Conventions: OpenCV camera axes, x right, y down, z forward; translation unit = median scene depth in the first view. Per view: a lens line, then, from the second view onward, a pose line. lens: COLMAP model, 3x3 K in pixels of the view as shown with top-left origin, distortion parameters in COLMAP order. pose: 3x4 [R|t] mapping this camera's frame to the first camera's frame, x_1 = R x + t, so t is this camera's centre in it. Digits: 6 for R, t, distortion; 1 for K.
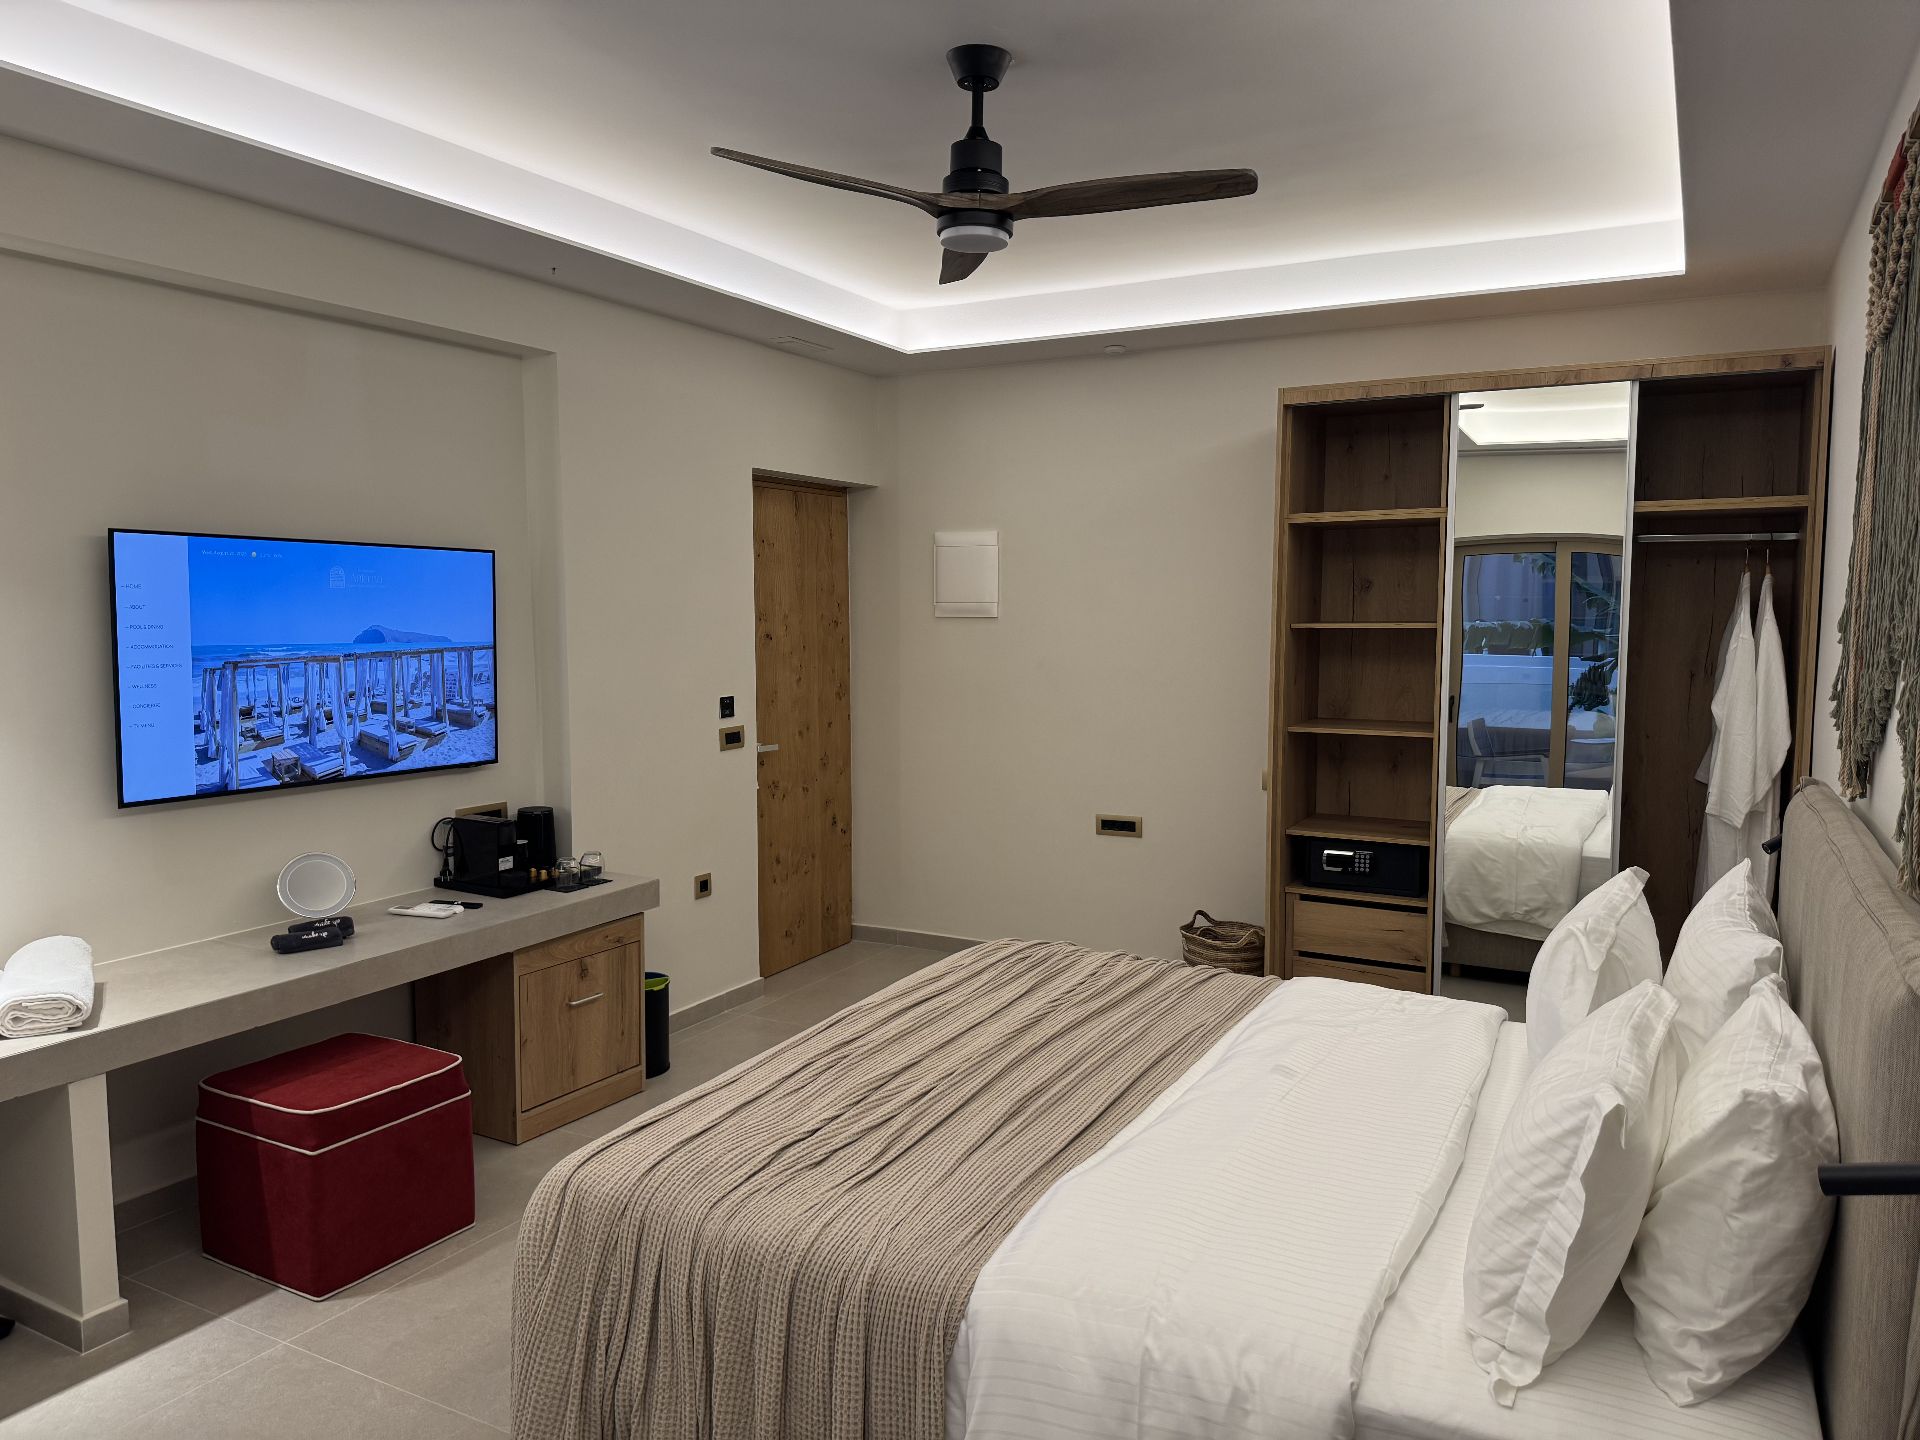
lens RADIAL K [[1335.0, 0, 960.0], [0, 1335.0, 720.0], [0, 0, 1]] dist [-0.001081, -0.002409]
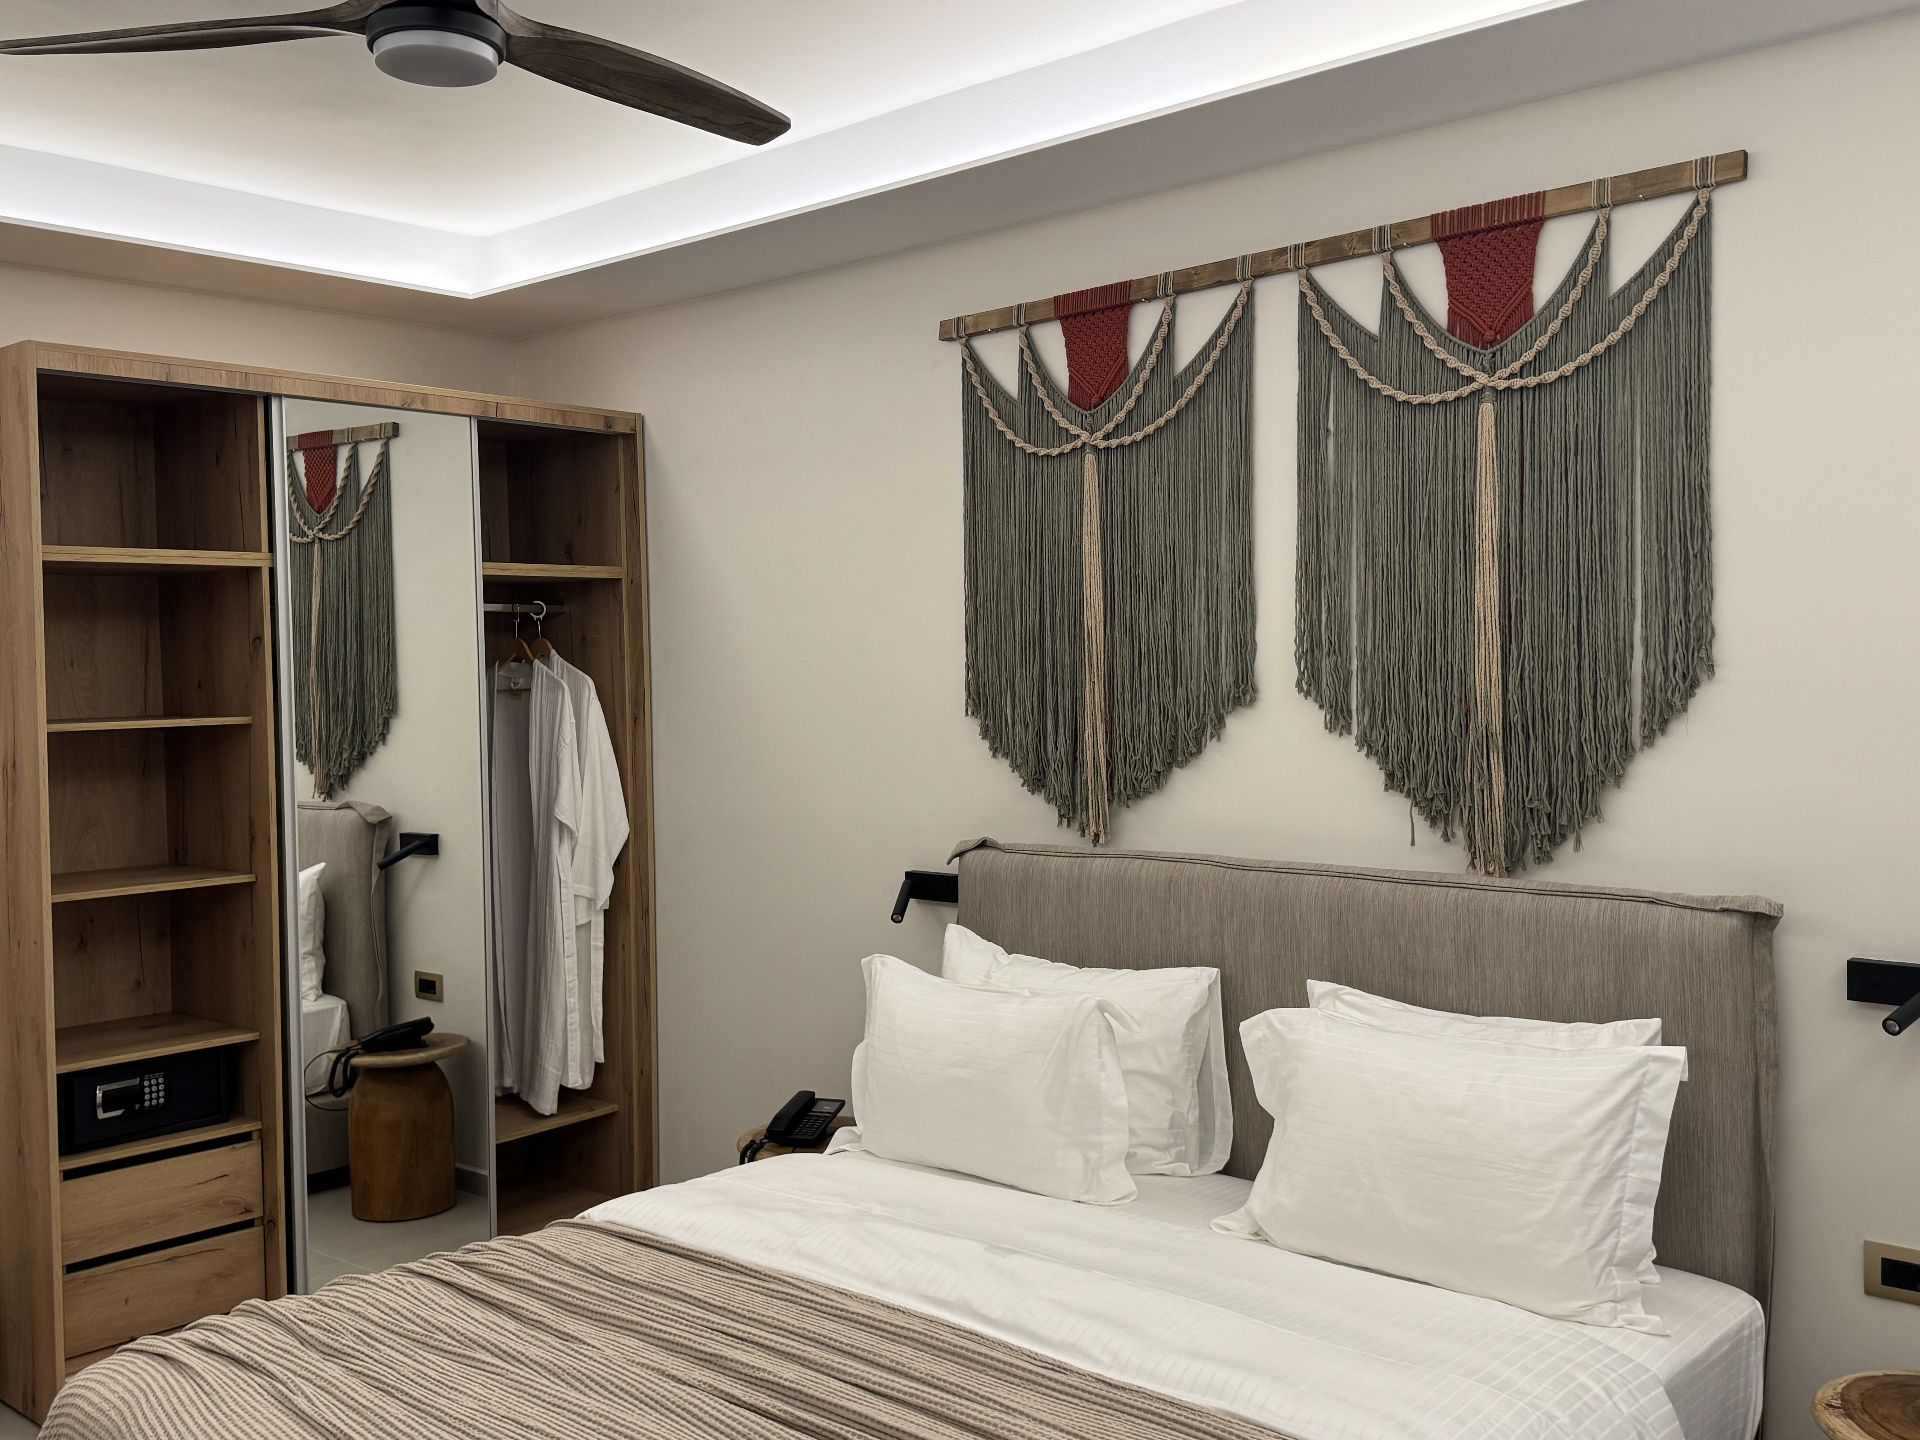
lens RADIAL K [[1778.5, 0, 960.0], [0, 1778.5, 720.0], [0, 0, 1]] dist [-0.005404, -0.005110]
pose [[0.222550, -0.030870, 0.974432, -0.477569], [0.099351, 0.995013, 0.008831, -0.043781], [-0.969846, 0.094845, 0.224507, 0.445218]]
